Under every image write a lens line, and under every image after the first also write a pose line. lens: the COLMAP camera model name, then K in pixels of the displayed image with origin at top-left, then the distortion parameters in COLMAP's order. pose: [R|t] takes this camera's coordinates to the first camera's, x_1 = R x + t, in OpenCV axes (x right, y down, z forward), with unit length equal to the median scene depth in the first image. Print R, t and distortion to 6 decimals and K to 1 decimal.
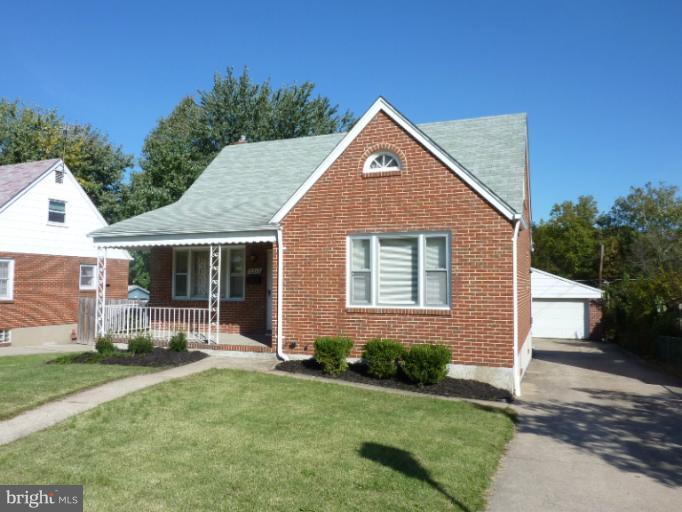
lens RADIAL K [[518.2, 0, 343.1], [0, 518.2, 254.6], [0, 0, 1]] dist [-0.008086, -0.037892]
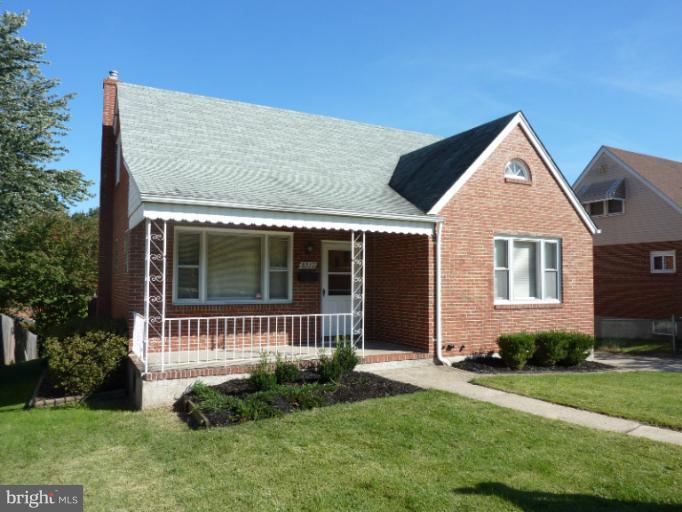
lens RADIAL K [[518.2, 0, 343.1], [0, 518.2, 254.6], [0, 0, 1]] dist [-0.008086, -0.037892]
pose [[0.623435, 0.035046, 0.781090, -0.939327], [-0.053098, 0.998586, -0.002424, 0.019885], [-0.780070, -0.039963, 0.624414, 0.562412]]
